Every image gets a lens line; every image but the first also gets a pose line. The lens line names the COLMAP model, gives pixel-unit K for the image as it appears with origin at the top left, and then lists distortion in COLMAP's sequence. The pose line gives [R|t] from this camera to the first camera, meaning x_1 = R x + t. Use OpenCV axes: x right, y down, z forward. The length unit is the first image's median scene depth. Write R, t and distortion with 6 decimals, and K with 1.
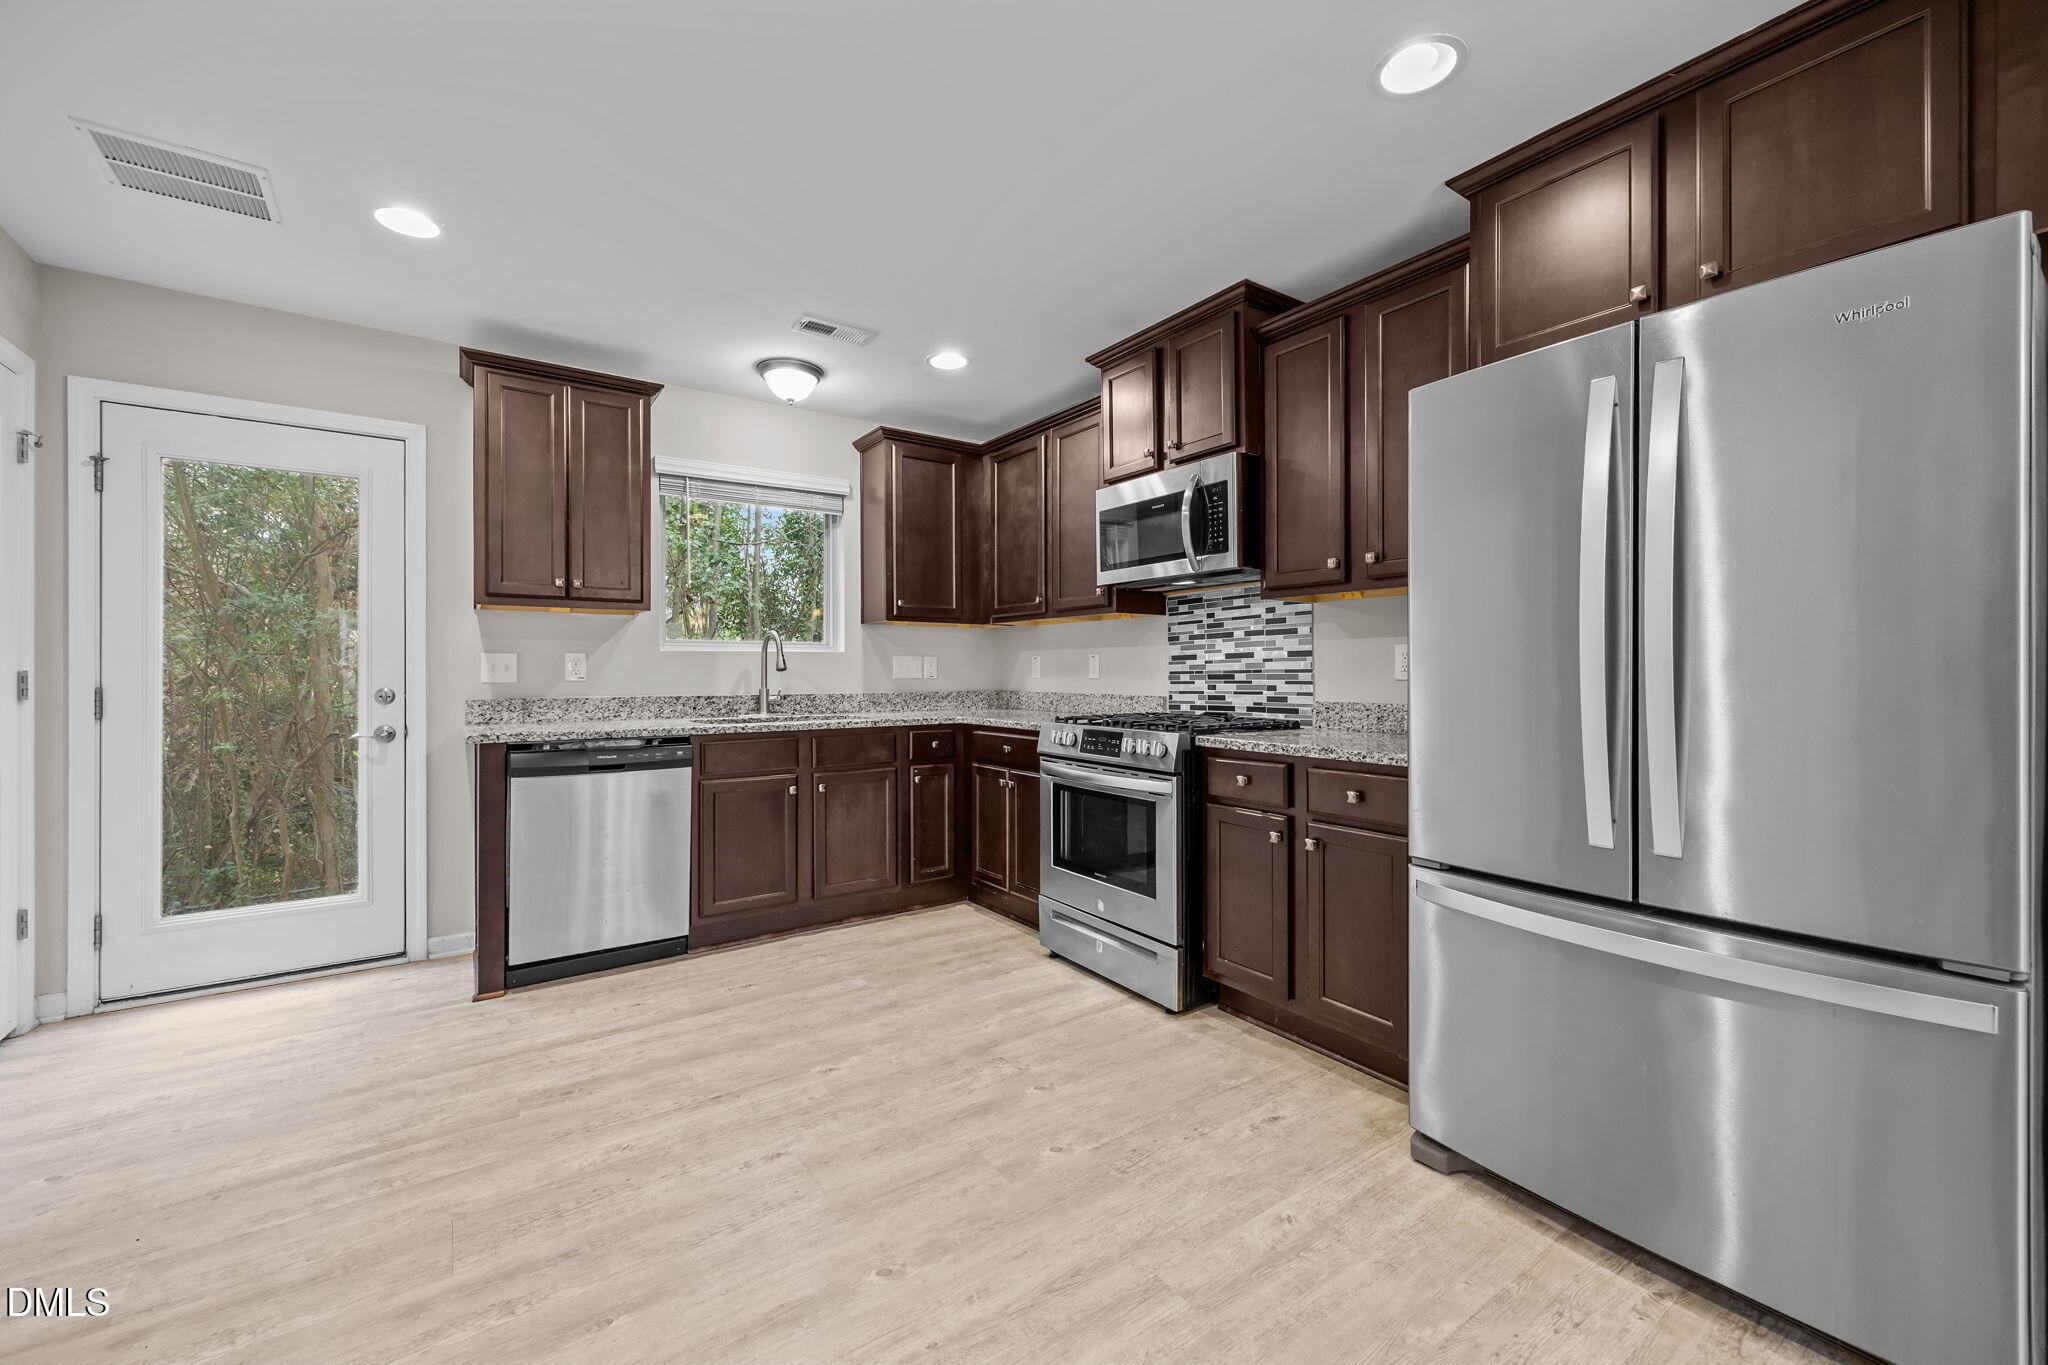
lens RADIAL K [[798.4, 0, 1044.9], [0, 798.4, 673.3], [0, 0, 1]] dist [0.002489, 0.000011]
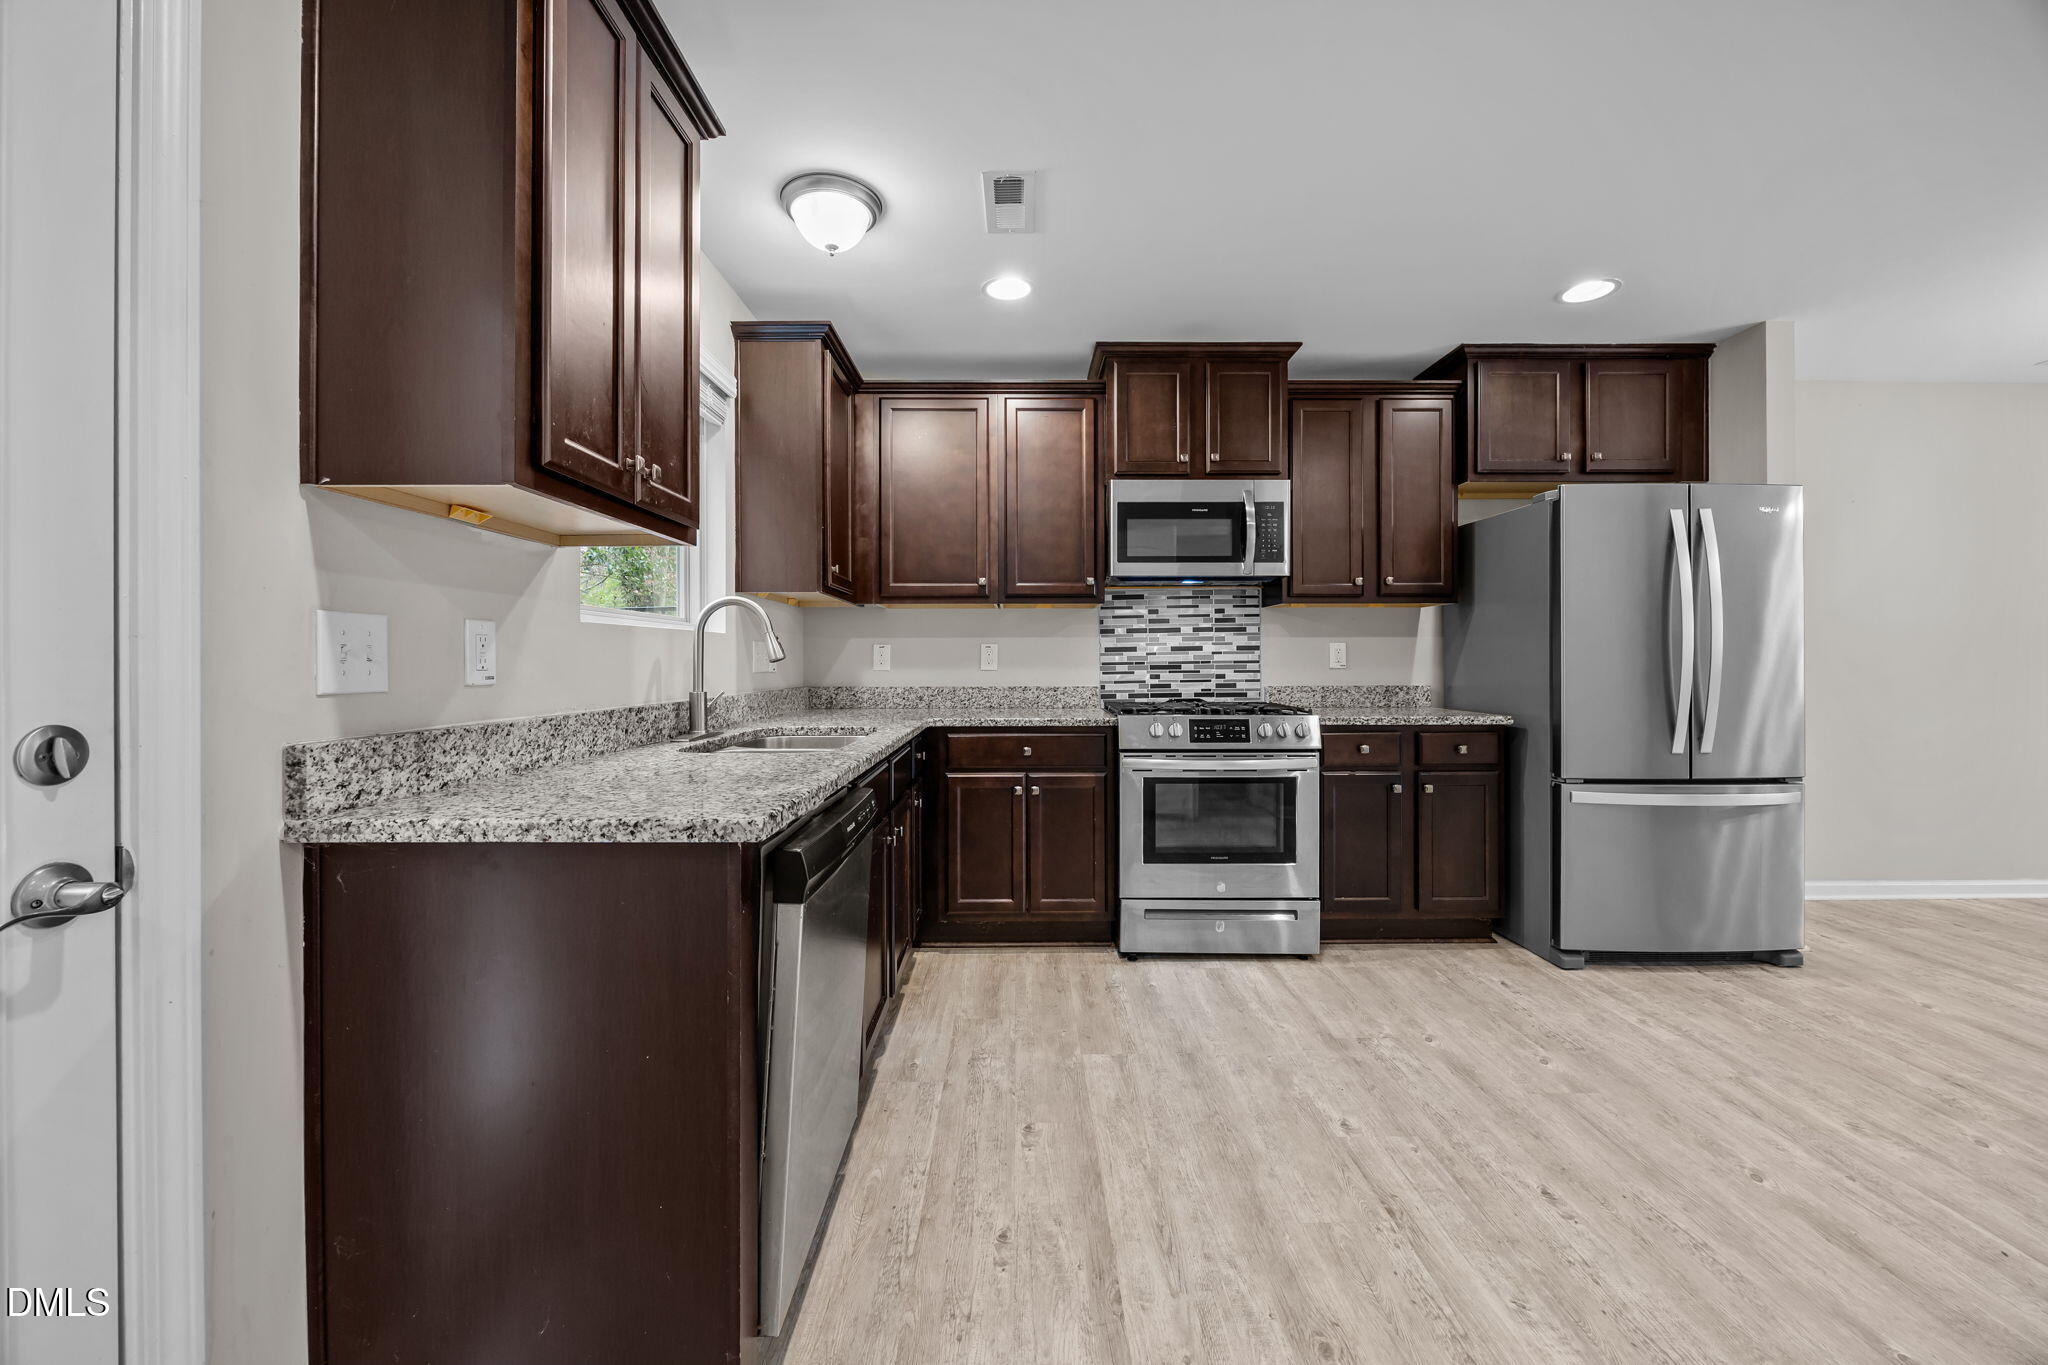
lens RADIAL K [[801.1, 0, 909.6], [0, 801.1, 660.8], [0, 0, 1]] dist [-0.002718, -0.000142]
pose [[0.591815, 0.001513, 0.806072, -0.990789], [0.003222, 0.999986, -0.004242, -0.001096], [-0.806067, 0.005108, 0.591802, 0.691334]]
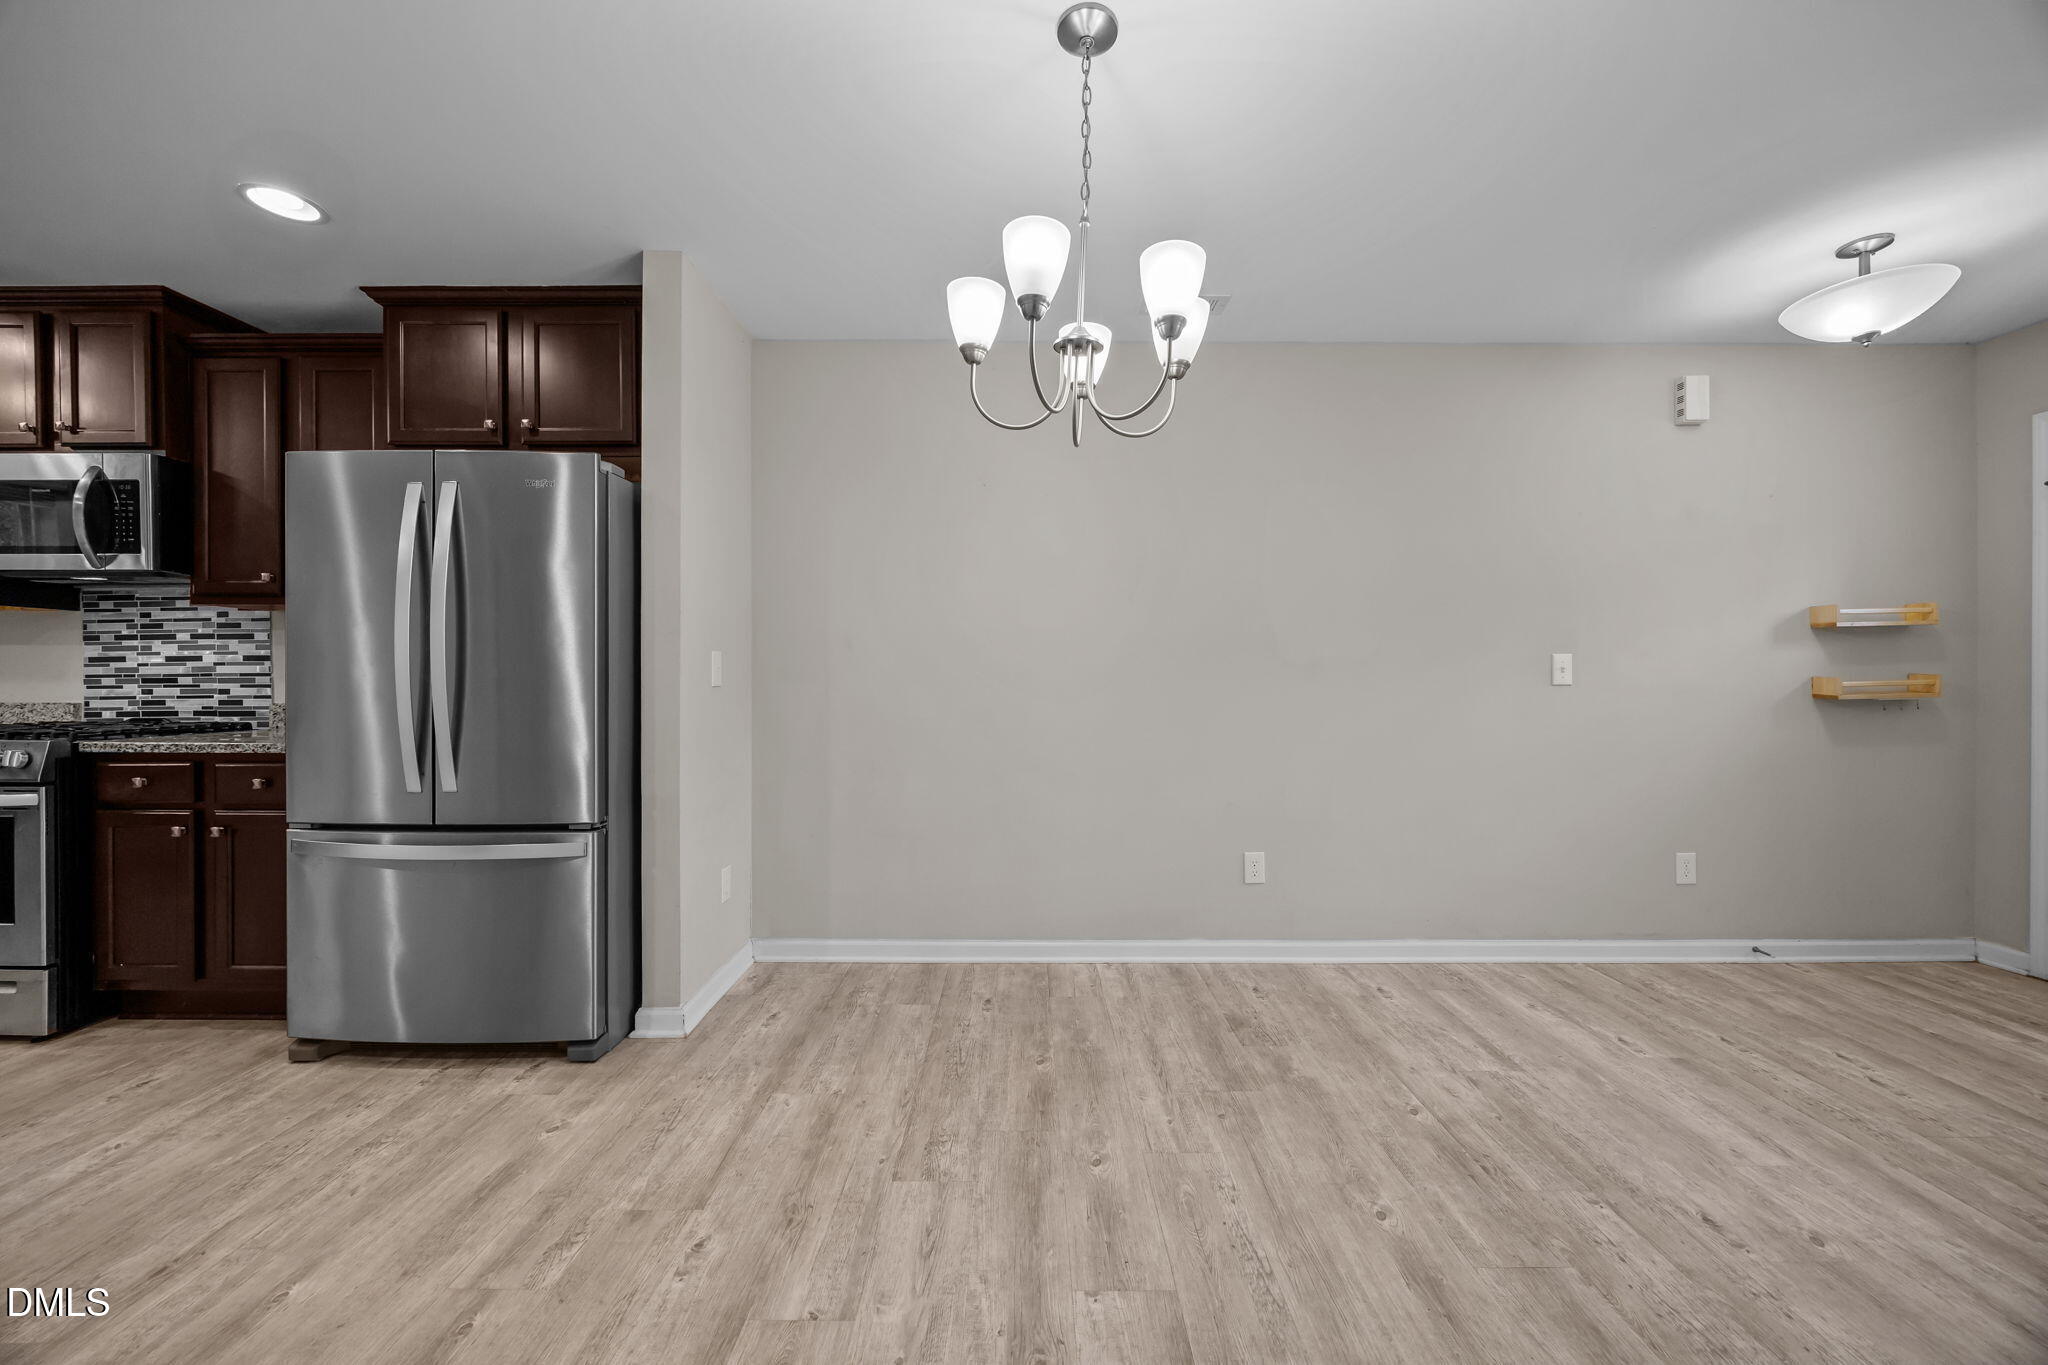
lens RADIAL K [[777.8, 0, 1023.3], [0, 777.8, 678.1], [0, 0, 1]] dist [0.000427, -0.000025]
pose [[0.601583, 0.000100, 0.798810, 0.109778], [-0.000942, 0.999999, 0.000584, -0.000205], [-0.798810, -0.001104, 0.601583, -0.414362]]
